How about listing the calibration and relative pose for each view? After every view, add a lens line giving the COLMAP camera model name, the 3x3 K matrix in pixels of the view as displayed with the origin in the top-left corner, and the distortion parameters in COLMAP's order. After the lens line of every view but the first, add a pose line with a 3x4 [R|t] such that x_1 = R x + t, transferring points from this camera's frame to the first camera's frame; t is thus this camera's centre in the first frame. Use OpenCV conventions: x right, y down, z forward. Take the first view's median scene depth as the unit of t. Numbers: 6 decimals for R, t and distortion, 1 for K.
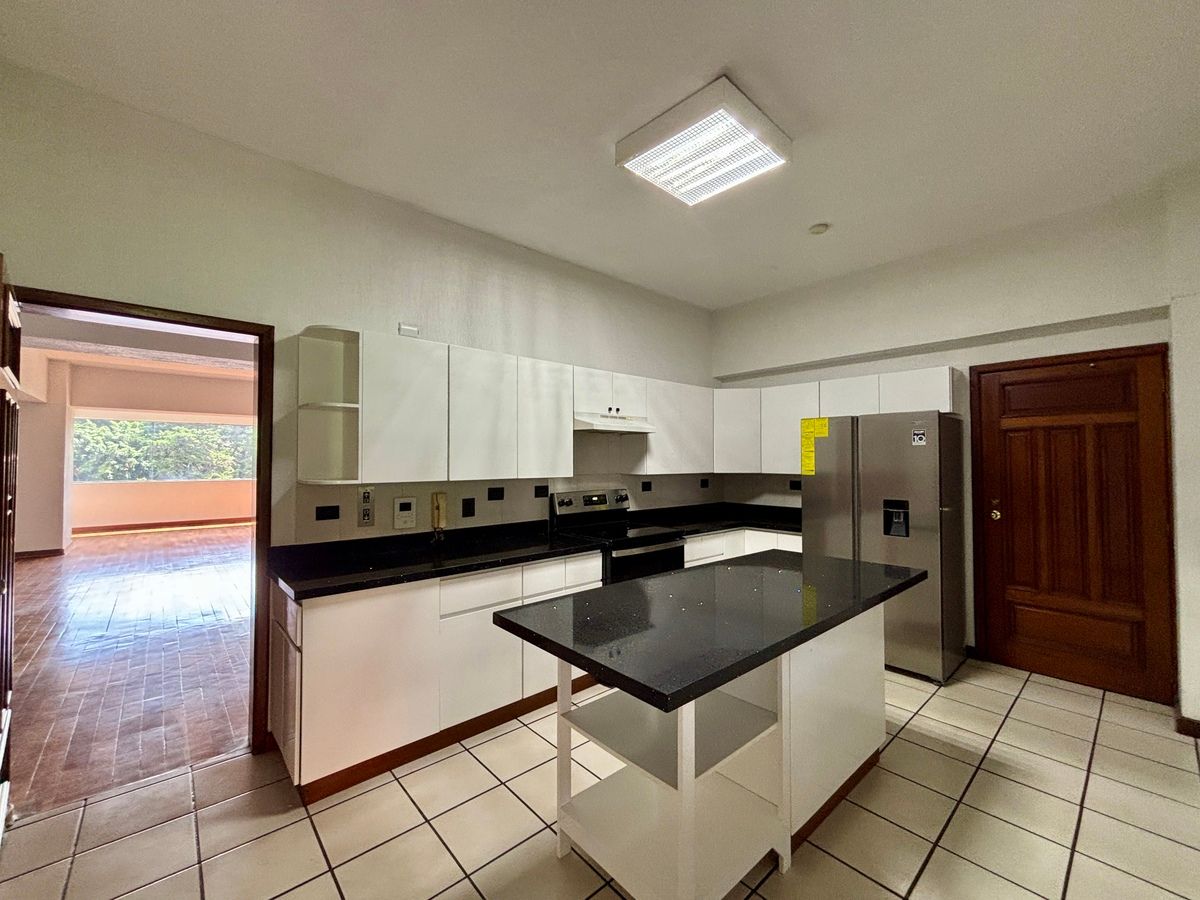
lens RADIAL K [[486.1, 0, 607.1], [0, 486.1, 450.8], [0, 0, 1]] dist [-0.003698, 0.002192]
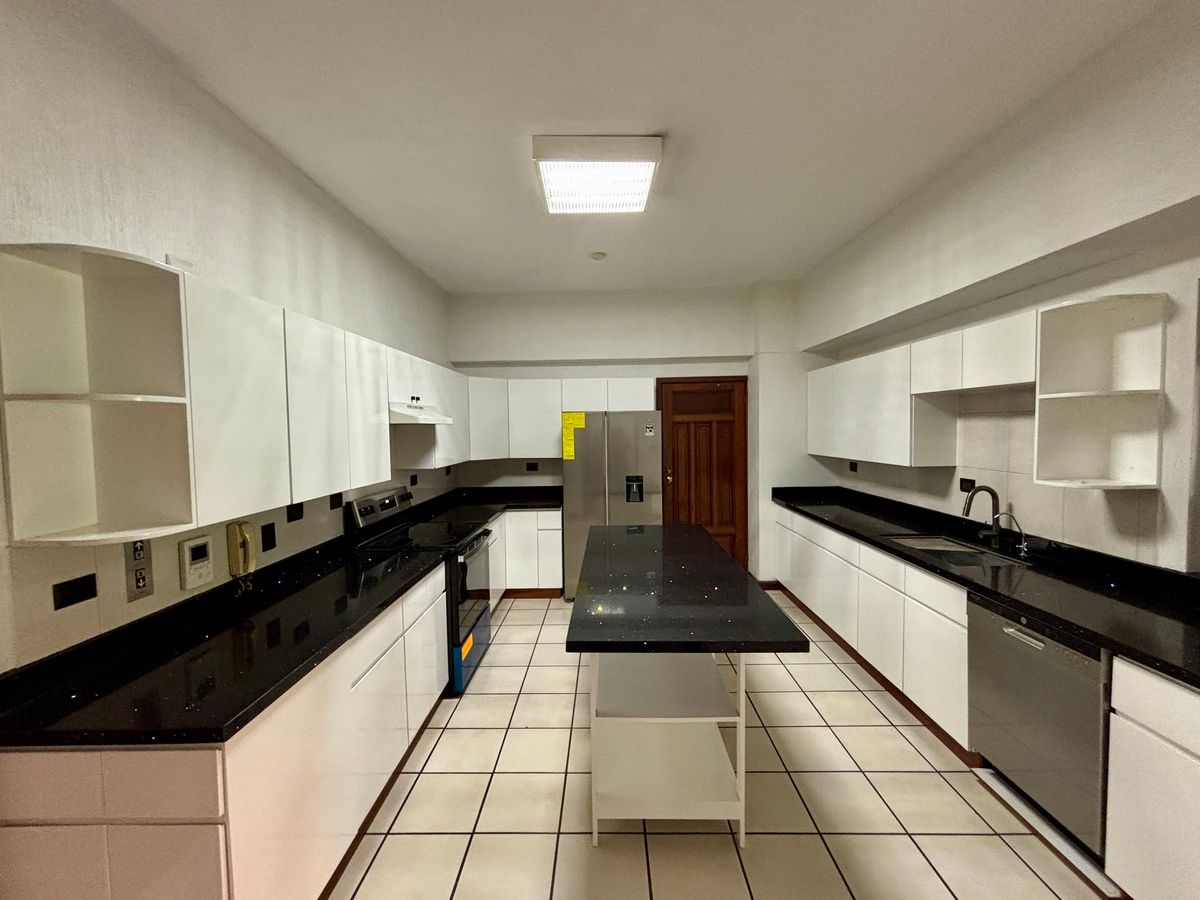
lens RADIAL K [[486.1, 0, 597.7], [0, 486.1, 453.1], [0, 0, 1]] dist [-0.003698, 0.002192]
pose [[0.676114, -0.047456, 0.735267, -0.466235], [-0.003740, 0.997690, 0.067833, -0.053384], [-0.736788, -0.048613, 0.674374, 0.172115]]
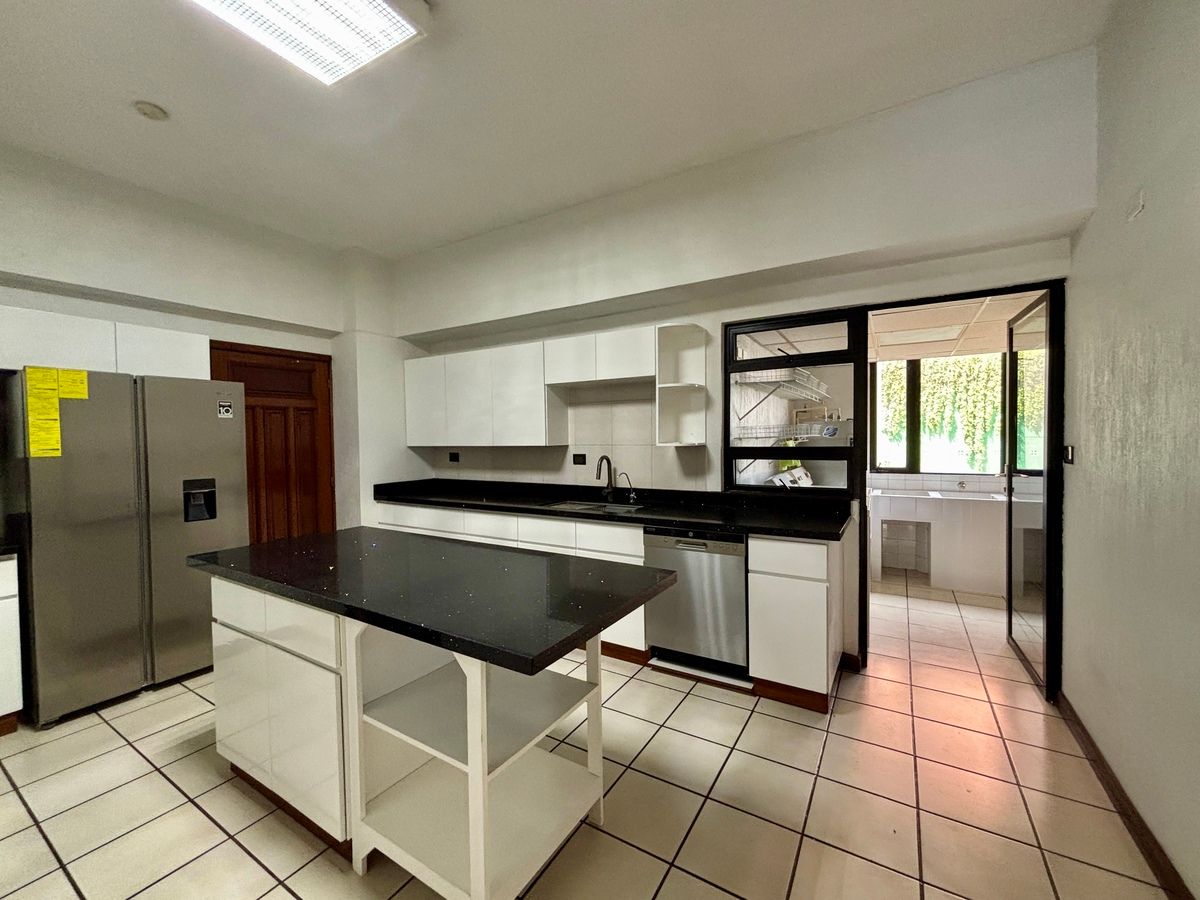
lens RADIAL K [[486.1, 0, 605.1], [0, 486.1, 449.6], [0, 0, 1]] dist [-0.003698, 0.002192]
pose [[-0.299393, -0.021908, 0.953878, -0.458047], [-0.011452, 0.999747, 0.019367, 0.022300], [-0.954061, -0.005125, -0.299568, 0.570144]]
